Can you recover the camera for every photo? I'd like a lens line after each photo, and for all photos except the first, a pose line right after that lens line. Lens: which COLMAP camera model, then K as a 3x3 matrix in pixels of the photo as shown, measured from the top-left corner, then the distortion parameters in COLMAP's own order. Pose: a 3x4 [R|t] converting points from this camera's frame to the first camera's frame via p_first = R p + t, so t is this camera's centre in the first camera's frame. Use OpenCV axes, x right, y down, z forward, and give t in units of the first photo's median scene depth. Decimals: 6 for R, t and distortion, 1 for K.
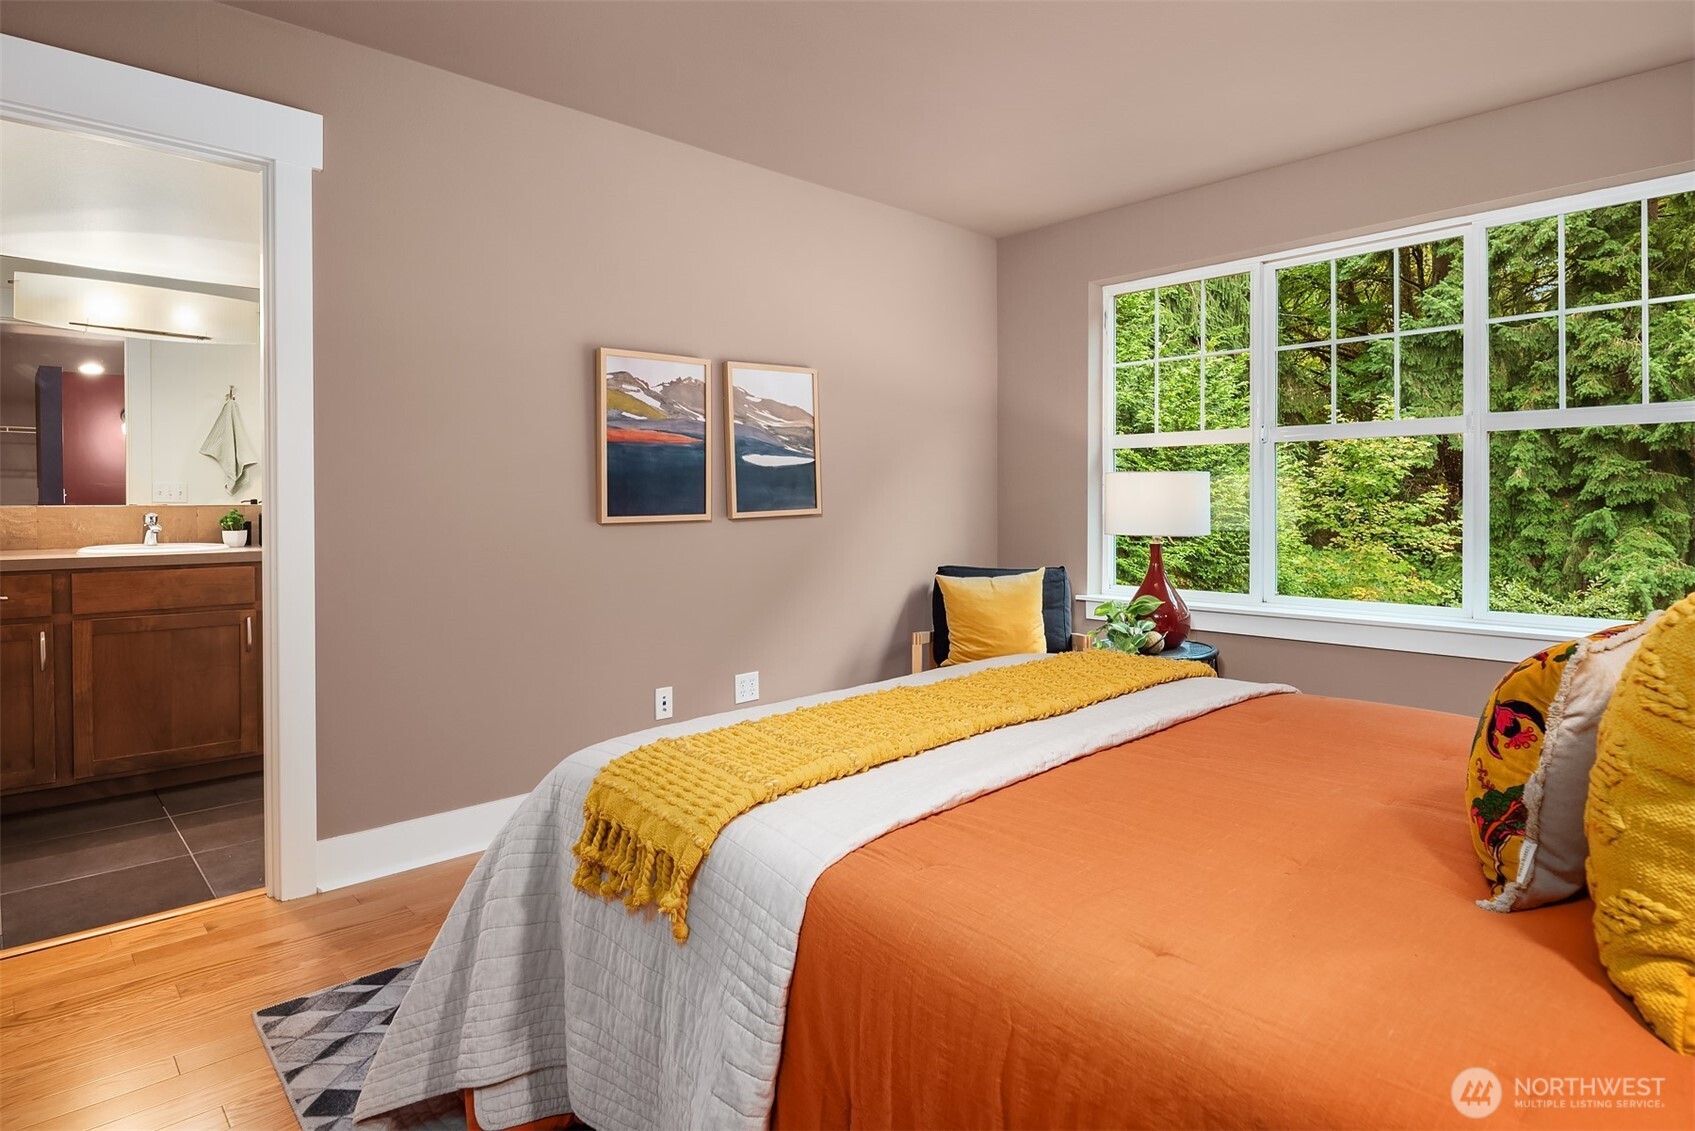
lens RADIAL K [[913.0, 0, 849.1], [0, 913.0, 552.0], [0, 0, 1]] dist [-0.017179, -0.001656]
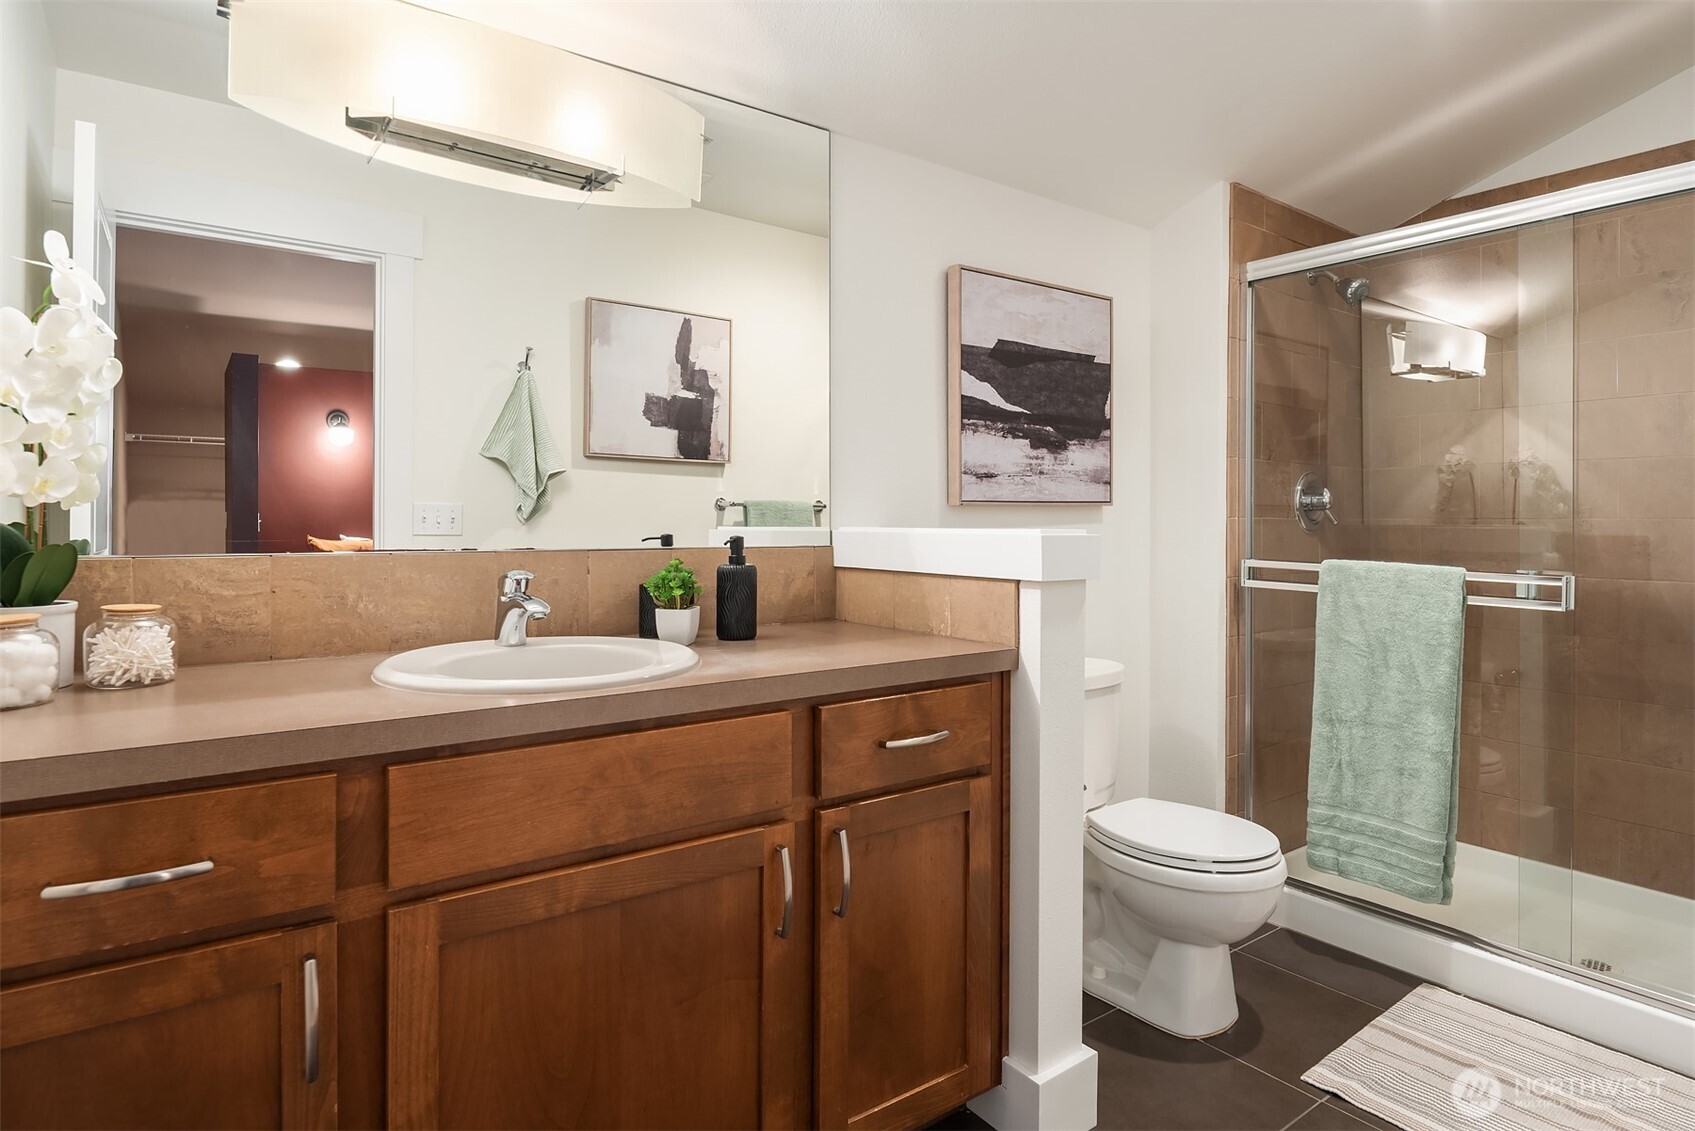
lens RADIAL K [[913.0, 0, 847.2], [0, 913.0, 556.6], [0, 0, 1]] dist [-0.017179, -0.001656]
pose [[0.992504, 0.004586, -0.122128, -0.622499], [-0.007040, 0.999782, -0.019670, -0.045863], [0.122011, 0.020382, 0.992319, 0.652605]]
